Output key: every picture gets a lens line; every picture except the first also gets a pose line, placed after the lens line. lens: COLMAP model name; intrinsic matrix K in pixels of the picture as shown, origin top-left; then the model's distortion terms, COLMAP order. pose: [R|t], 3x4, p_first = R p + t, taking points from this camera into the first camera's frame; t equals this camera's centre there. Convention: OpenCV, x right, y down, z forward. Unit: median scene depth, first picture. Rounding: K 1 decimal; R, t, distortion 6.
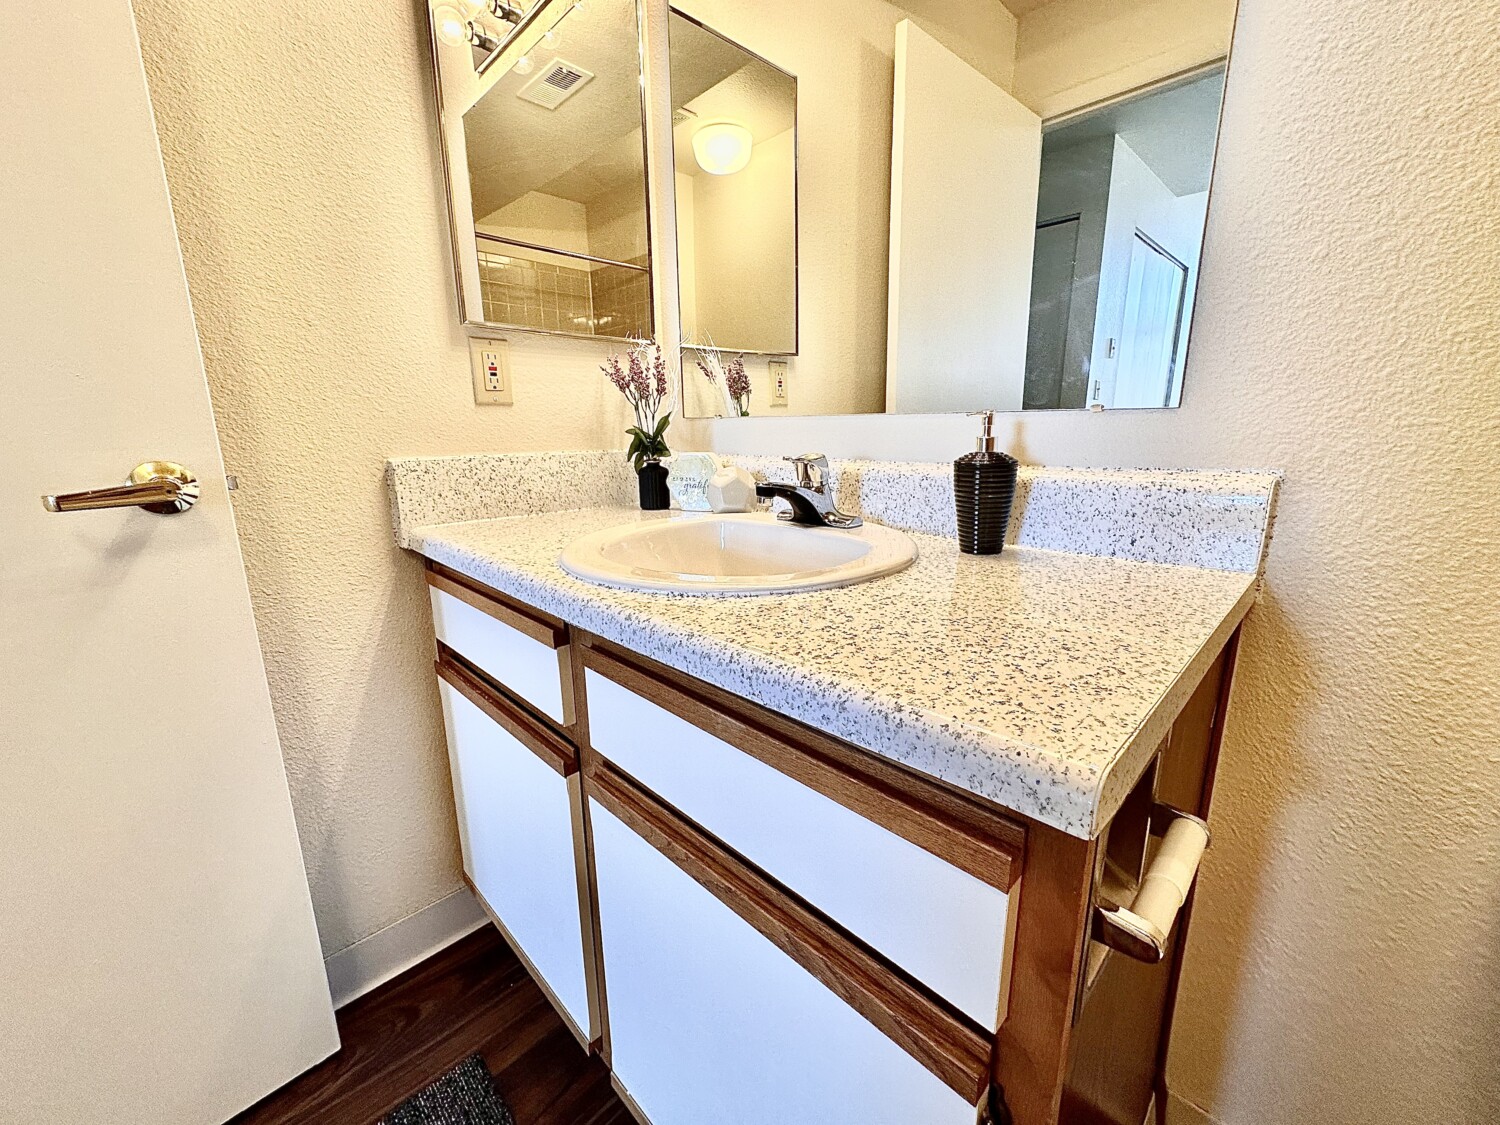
lens RADIAL K [[596.9, 0, 752.8], [0, 596.9, 563.8], [0, 0, 1]] dist [-0.000901, -0.000121]
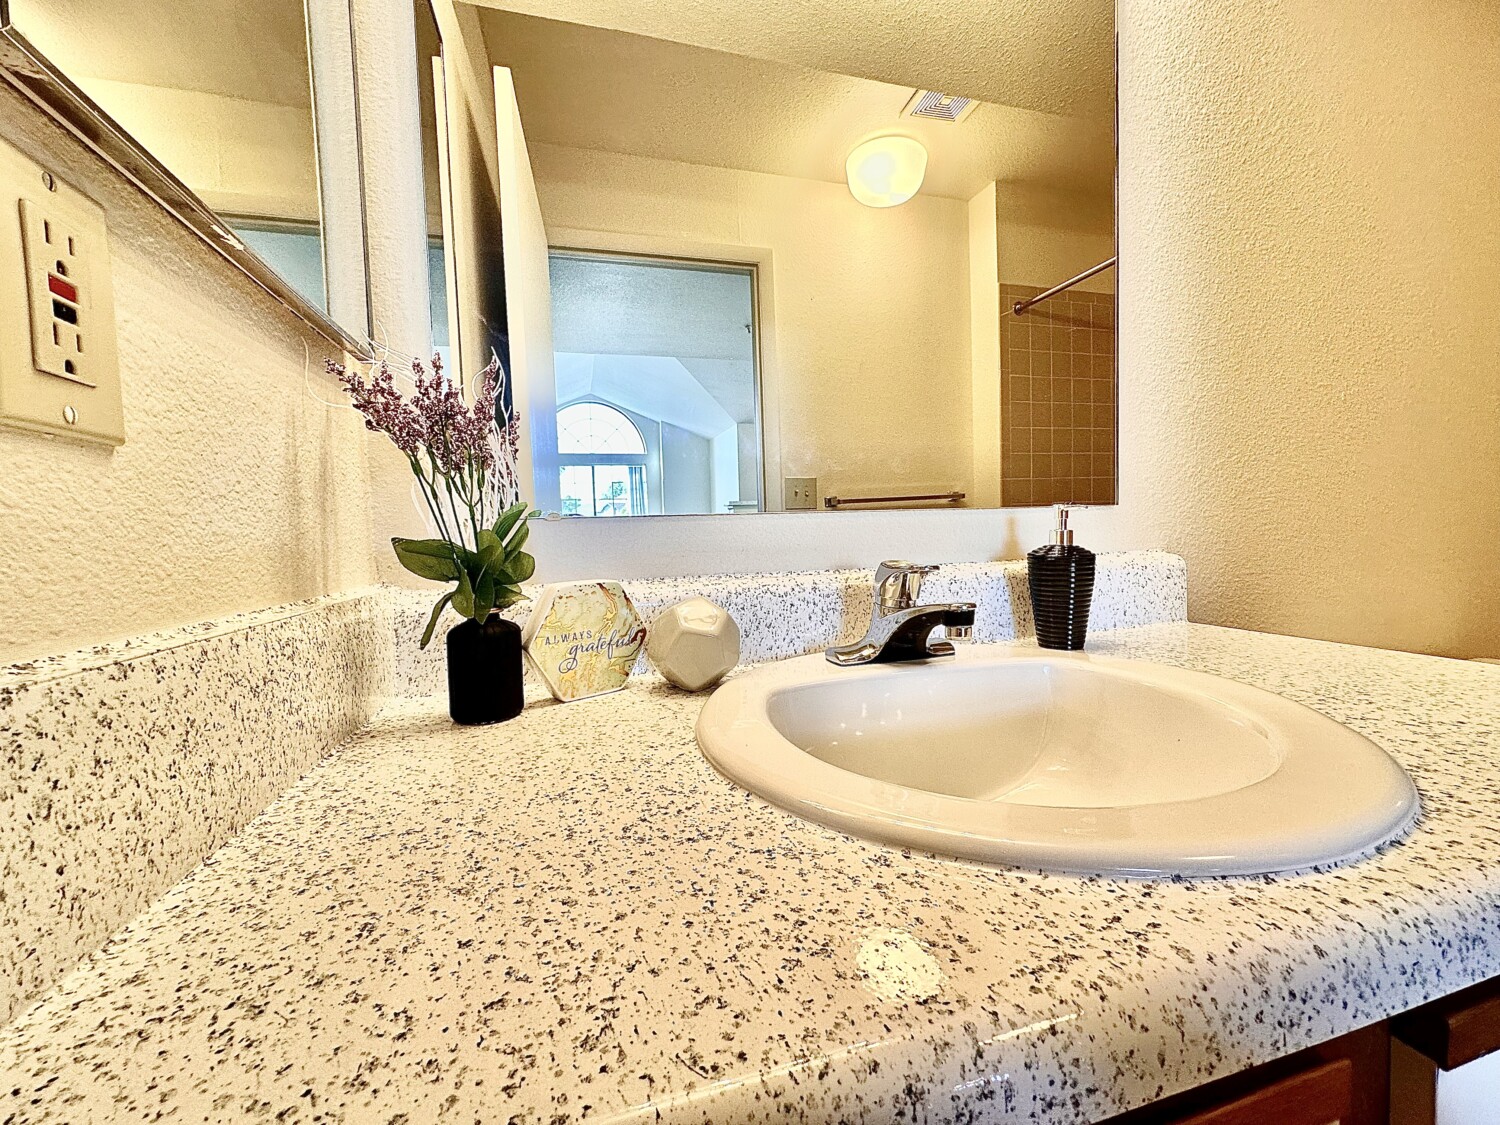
lens RADIAL K [[596.9, 0, 748.3], [0, 596.9, 560.5], [0, 0, 1]] dist [-0.000901, -0.000121]
pose [[0.483695, -0.045523, 0.874052, -0.617126], [0.227166, 0.970953, -0.075142, -0.174753], [-0.845243, 0.234901, 0.479986, 0.823988]]
